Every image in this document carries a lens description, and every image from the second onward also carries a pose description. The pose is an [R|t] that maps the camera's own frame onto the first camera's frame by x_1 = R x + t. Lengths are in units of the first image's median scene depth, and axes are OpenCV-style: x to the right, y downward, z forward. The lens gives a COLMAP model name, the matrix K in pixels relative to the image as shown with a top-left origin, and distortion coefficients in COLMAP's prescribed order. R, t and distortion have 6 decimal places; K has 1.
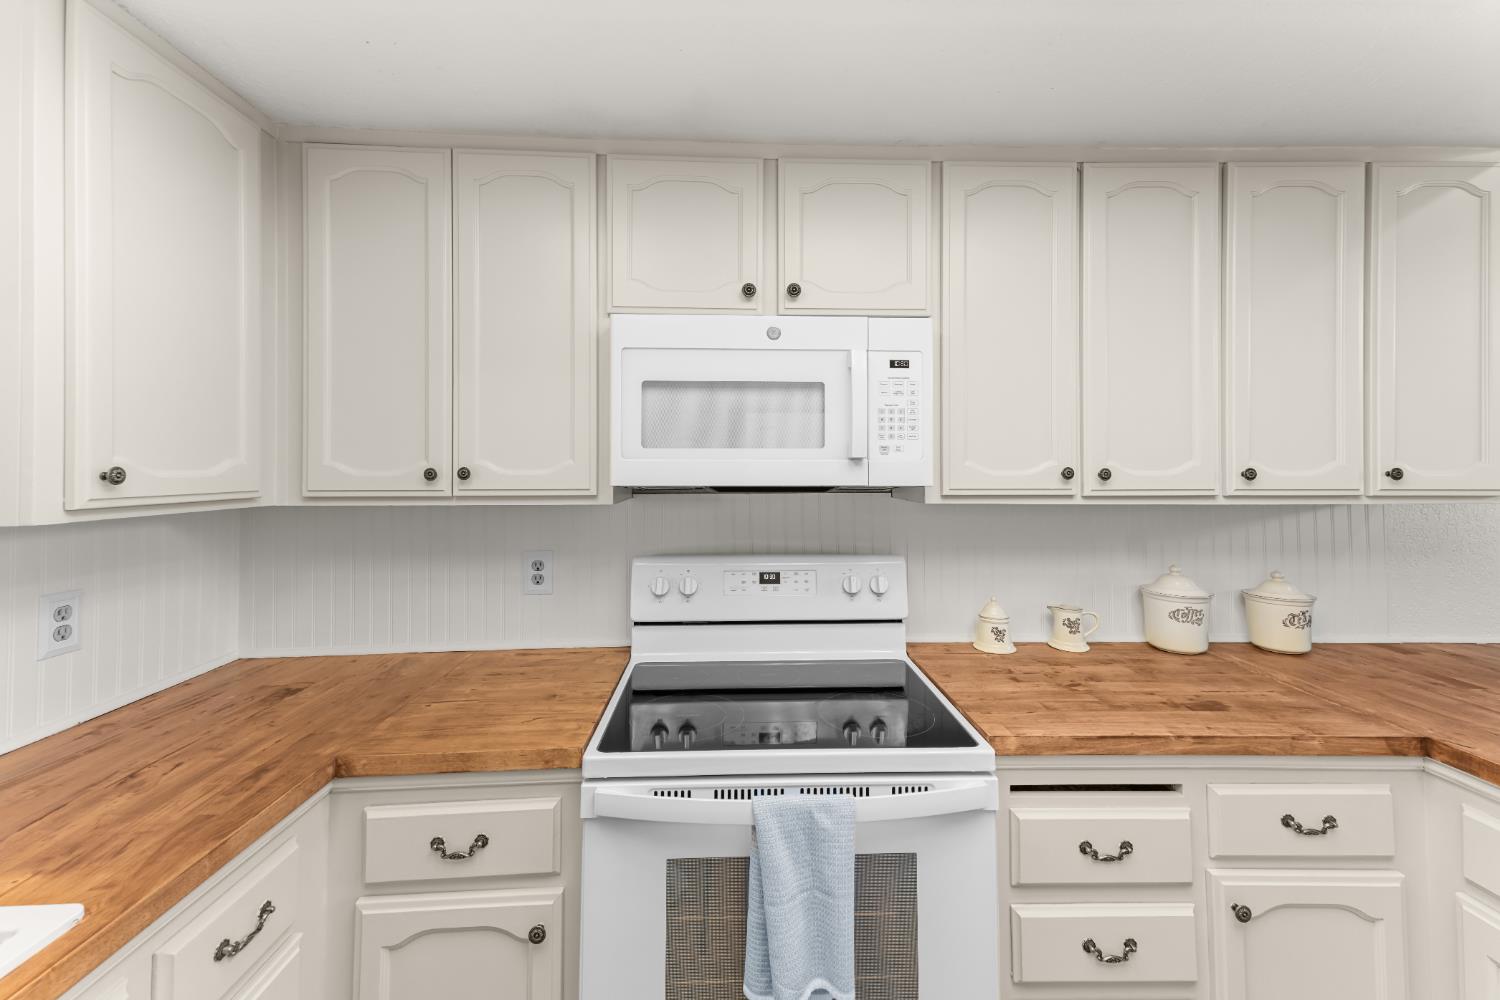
lens RADIAL K [[603.6, 0, 746.0], [0, 603.6, 462.3], [0, 0, 1]] dist [0.029631, -0.002212]
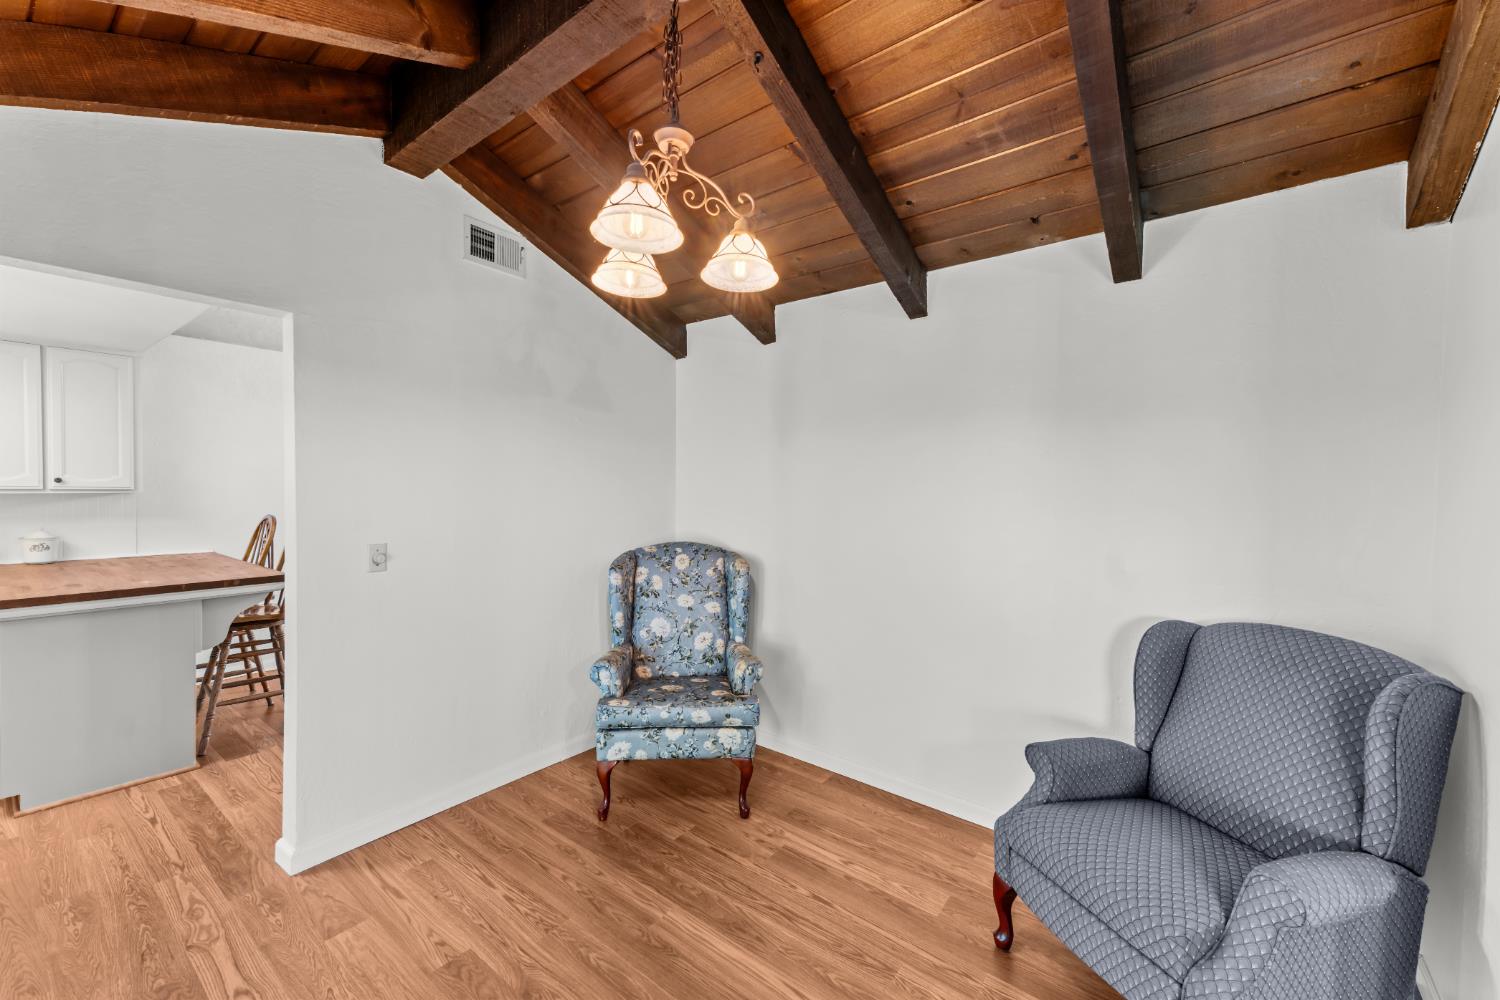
lens RADIAL K [[594.7, 0, 744.3], [0, 594.7, 496.5], [0, 0, 1]] dist [0.014613, 0.000073]
pose [[0.645784, -0.002169, 0.763517, 1.011408], [-0.021370, 0.999553, 0.020914, -0.024195], [-0.763221, -0.029822, 0.645449, -2.710864]]
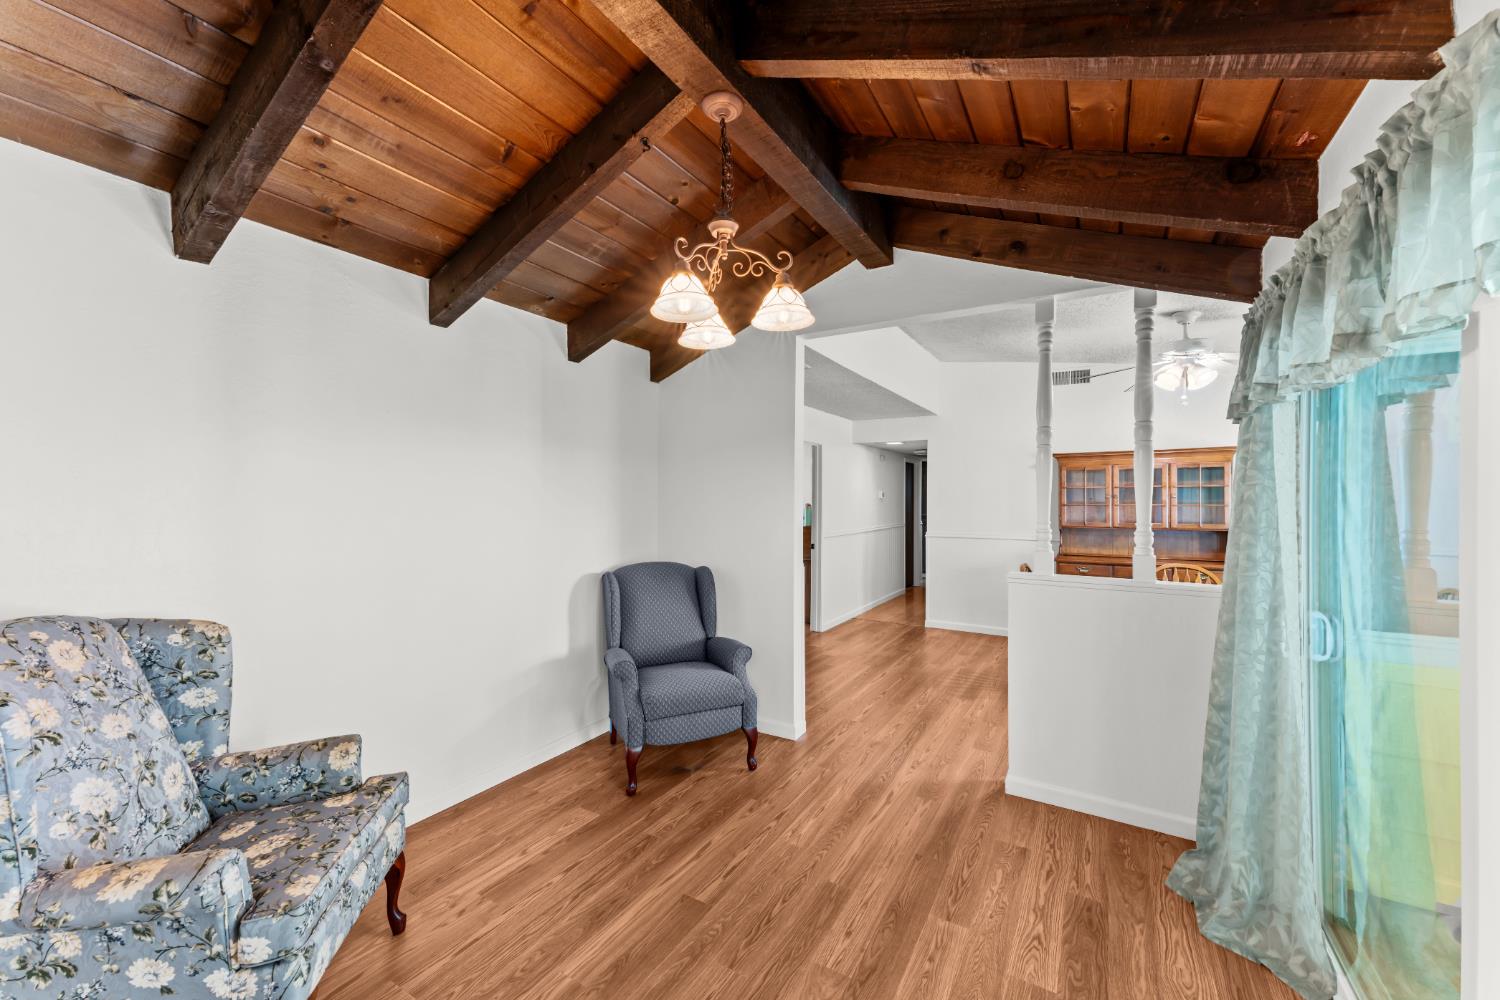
lens RADIAL K [[594.7, 0, 754.1], [0, 594.7, 498.1], [0, 0, 1]] dist [0.014613, 0.000073]
pose [[-0.847408, 0.001666, 0.530940, 0.960430], [-0.004437, 0.999938, -0.010220, -0.002655], [-0.530924, -0.011017, -0.847348, -0.819800]]
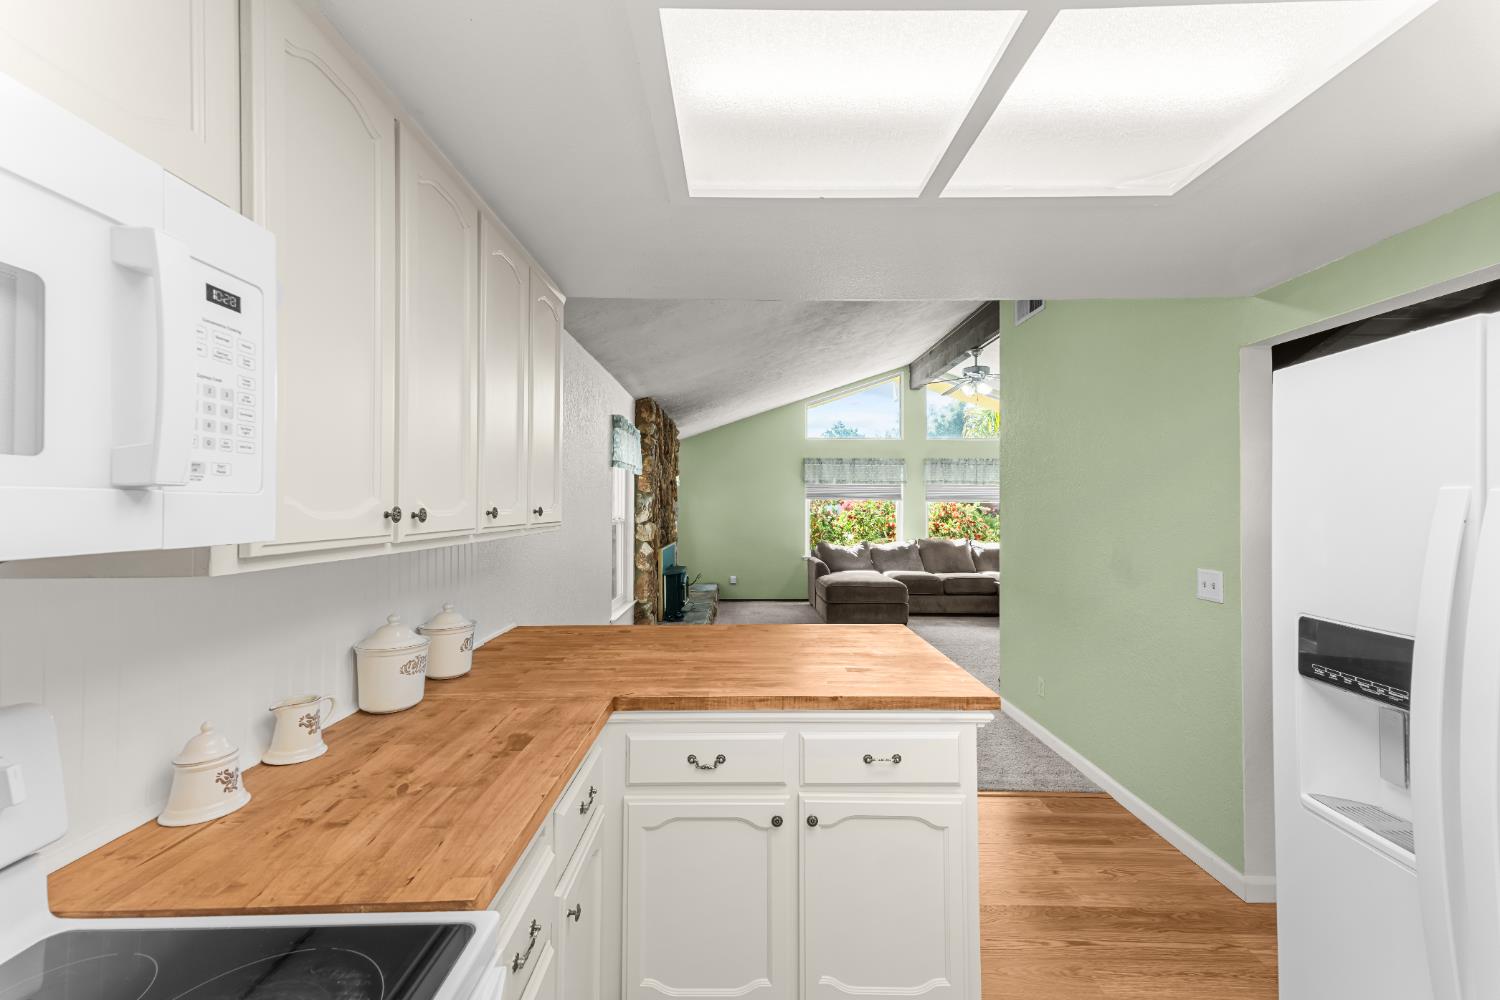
lens RADIAL K [[603.6, 0, 750.9], [0, 603.6, 497.4], [0, 0, 1]] dist [0.029631, -0.002212]
pose [[0.022408, 0.014027, 0.999651, -0.237761], [-0.011650, 0.999837, -0.013769, 0.001942], [-0.999681, -0.011338, 0.022568, 0.557434]]
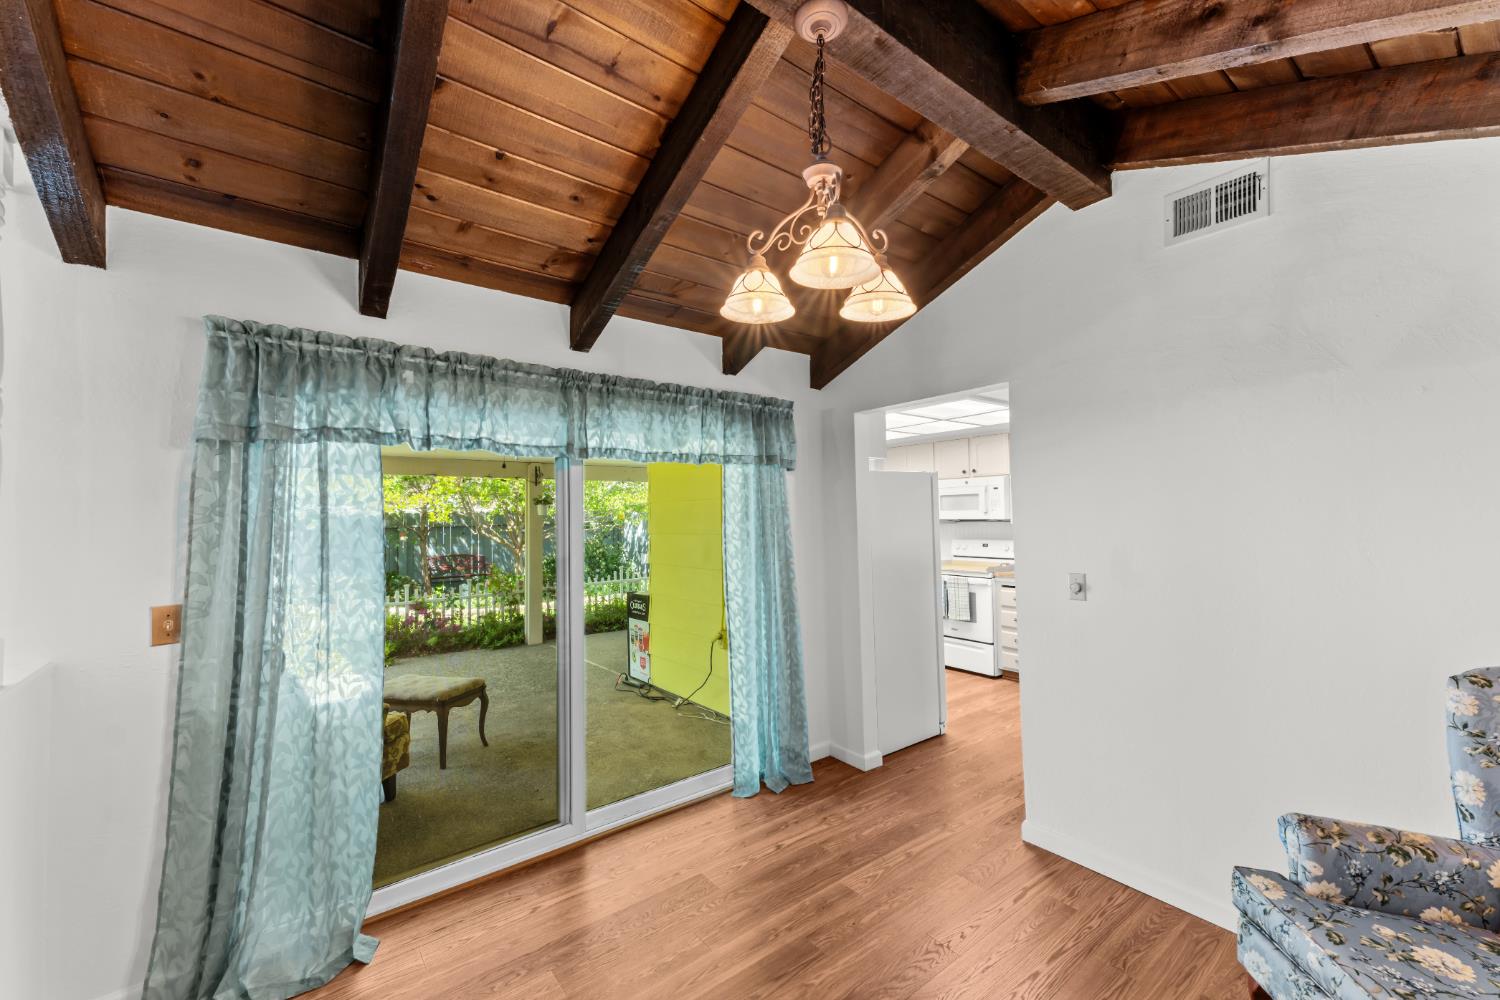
lens RADIAL K [[594.7, 0, 742.3], [0, 594.7, 507.5], [0, 0, 1]] dist [0.014613, 0.000073]
pose [[0.581208, -0.017522, -0.813567, 2.476337], [0.018327, 0.999796, -0.008440, -0.034446], [0.813549, -0.010005, 0.581410, -2.645233]]
